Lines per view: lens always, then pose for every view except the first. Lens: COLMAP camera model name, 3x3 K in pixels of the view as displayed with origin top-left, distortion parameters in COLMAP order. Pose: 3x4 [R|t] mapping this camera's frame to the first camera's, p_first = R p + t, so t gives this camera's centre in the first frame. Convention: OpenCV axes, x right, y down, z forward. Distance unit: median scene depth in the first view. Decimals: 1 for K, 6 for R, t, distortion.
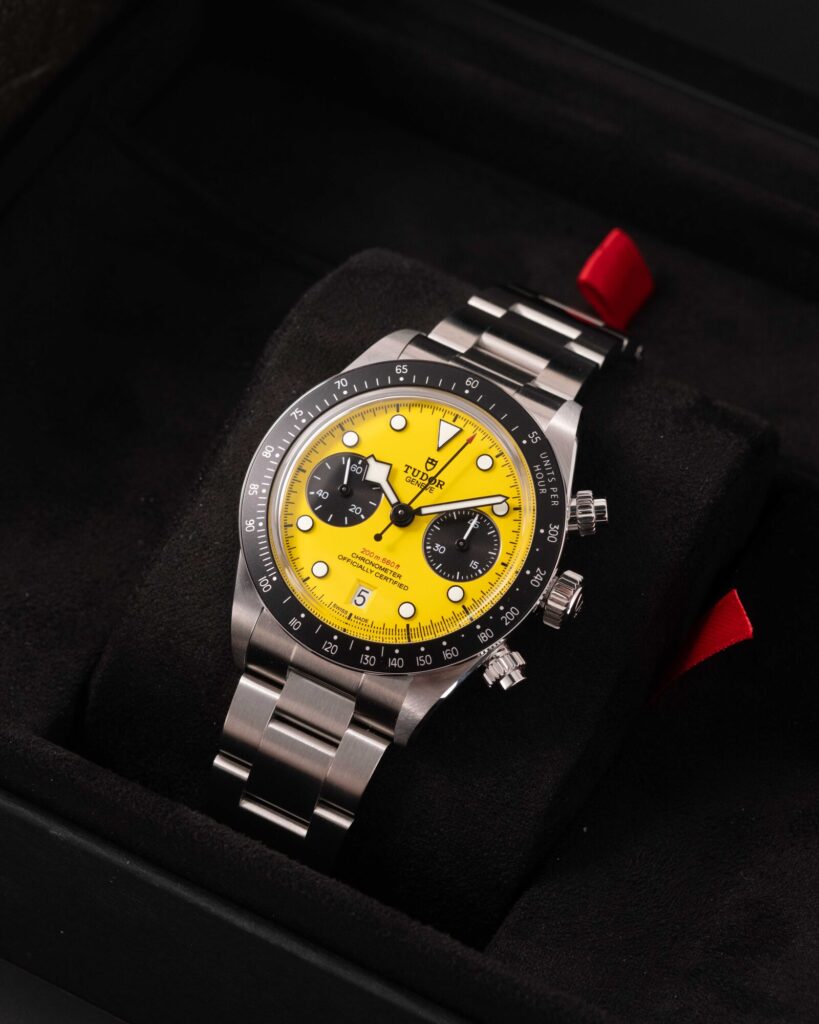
lens RADIAL K [[4202.6, 0, 401.1], [0, 4202.6, 509.0], [0, 0, 1]] dist [0.155468, 0.000000]
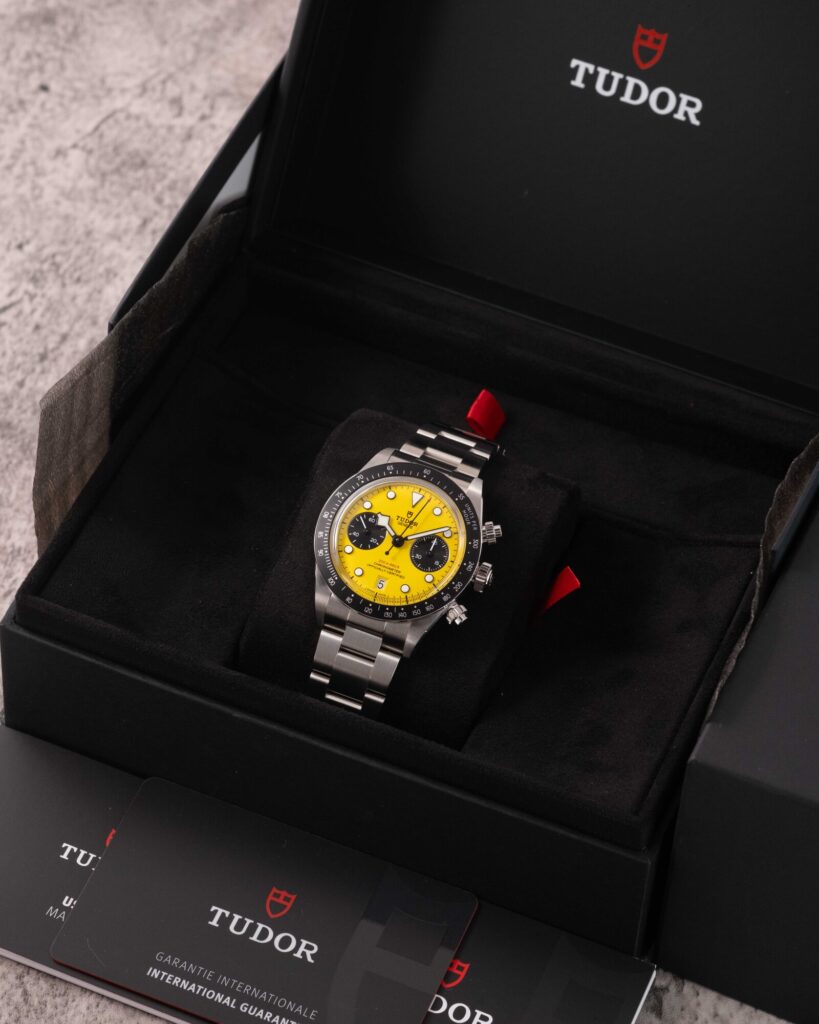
lens RADIAL K [[4202.6, 0, 414.5], [0, 4202.6, 513.2], [0, 0, 1]] dist [0.155468, 0.000000]
pose [[0.994111, -0.077379, 0.075866, -0.140198], [0.080507, 0.995988, -0.039078, 0.065886], [-0.072538, 0.044956, 0.996352, -0.960368]]
